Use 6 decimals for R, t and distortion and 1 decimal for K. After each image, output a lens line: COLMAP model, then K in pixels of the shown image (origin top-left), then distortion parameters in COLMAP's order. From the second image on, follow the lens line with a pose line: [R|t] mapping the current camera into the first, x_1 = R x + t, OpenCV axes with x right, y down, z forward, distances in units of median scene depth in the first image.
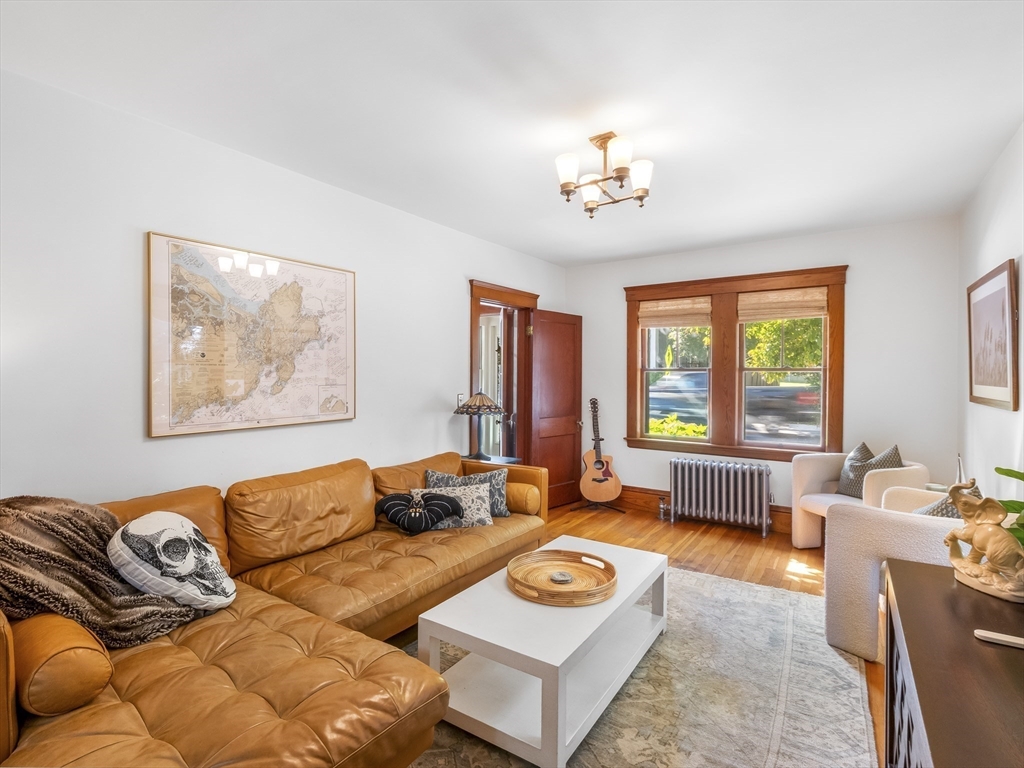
lens RADIAL K [[513.6, 0, 512.0], [0, 513.6, 384.0], [0, 0, 1]] dist [-0.003773, -0.000298]
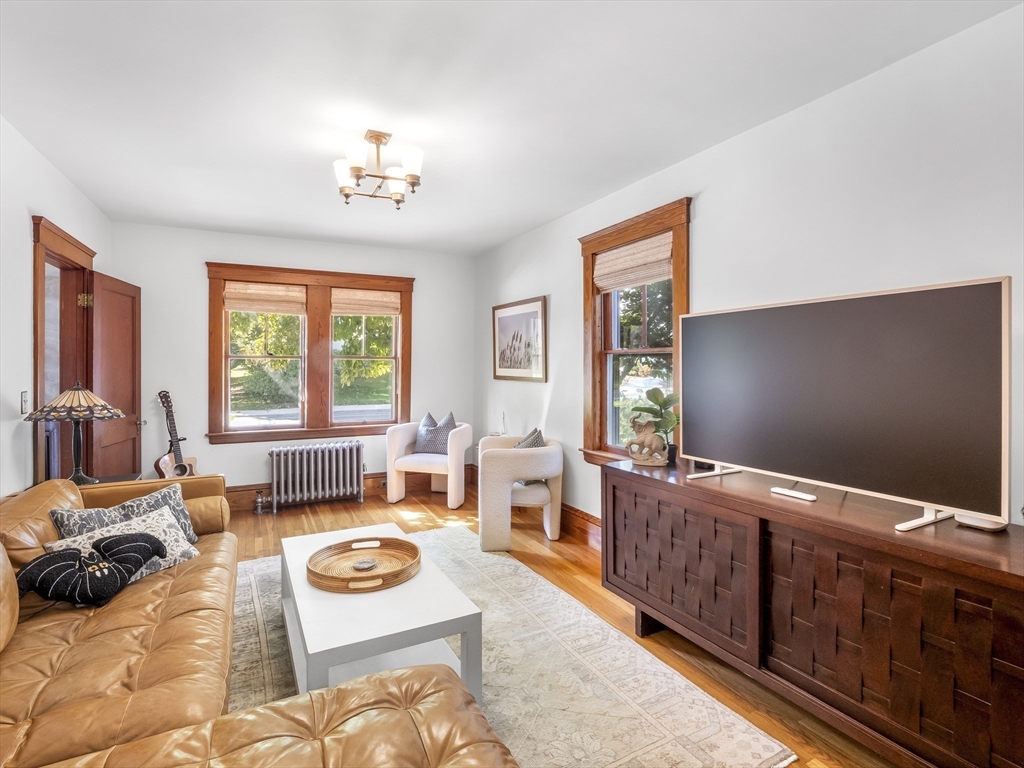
lens RADIAL K [[513.6, 0, 512.0], [0, 513.6, 384.0], [0, 0, 1]] dist [-0.003773, -0.000298]
pose [[0.469129, -0.035734, 0.882406, -0.362848], [0.014249, 0.999357, 0.032895, -0.002453], [-0.883014, -0.002859, 0.469337, 0.157338]]
